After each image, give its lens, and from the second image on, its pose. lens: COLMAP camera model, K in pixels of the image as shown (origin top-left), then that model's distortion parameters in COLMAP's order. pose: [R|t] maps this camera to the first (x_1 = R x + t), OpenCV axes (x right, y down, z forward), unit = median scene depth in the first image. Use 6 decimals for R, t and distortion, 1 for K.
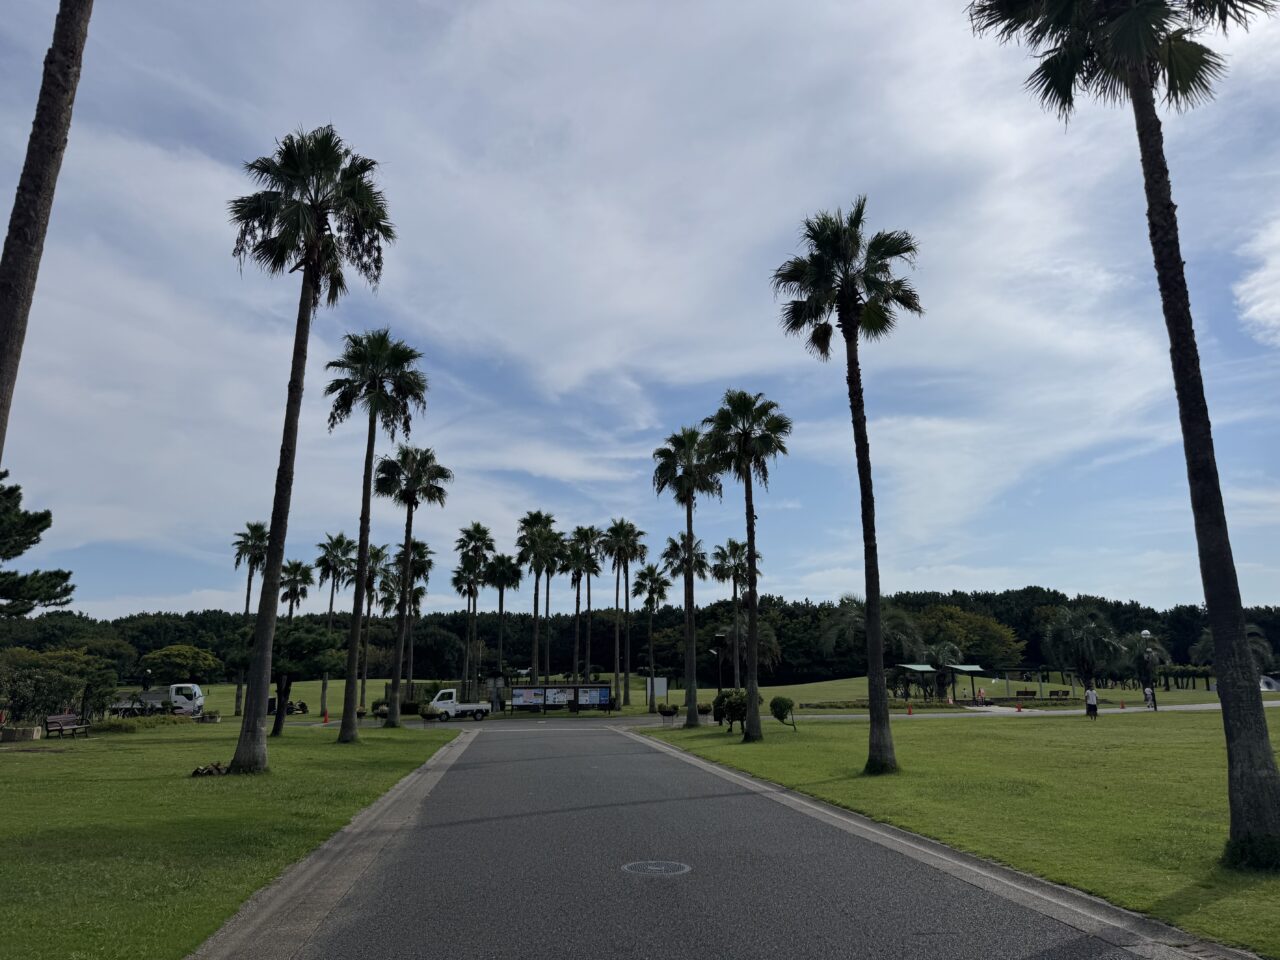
lens RADIAL K [[896.3, 0, 643.5], [0, 896.3, 477.8], [0, 0, 1]] dist [0.009418, -0.017123]
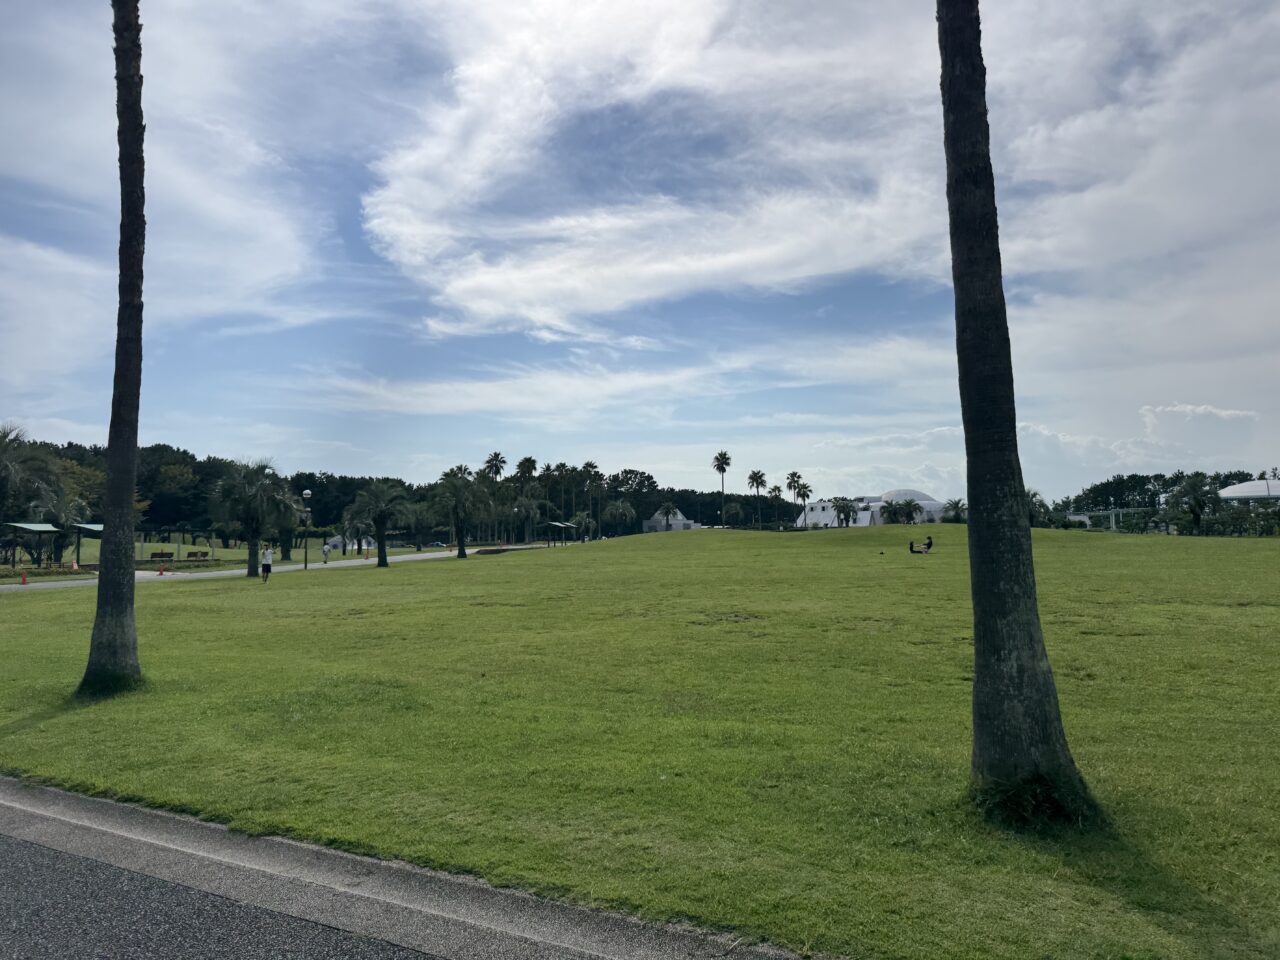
lens RADIAL K [[896.3, 0, 620.1], [0, 896.3, 485.1], [0, 0, 1]] dist [0.009418, -0.017123]
pose [[0.624218, 0.039513, 0.780250, 0.003581], [-0.162091, 0.983538, 0.079868, 0.026776], [-0.764250, -0.176327, 0.620347, 0.111667]]
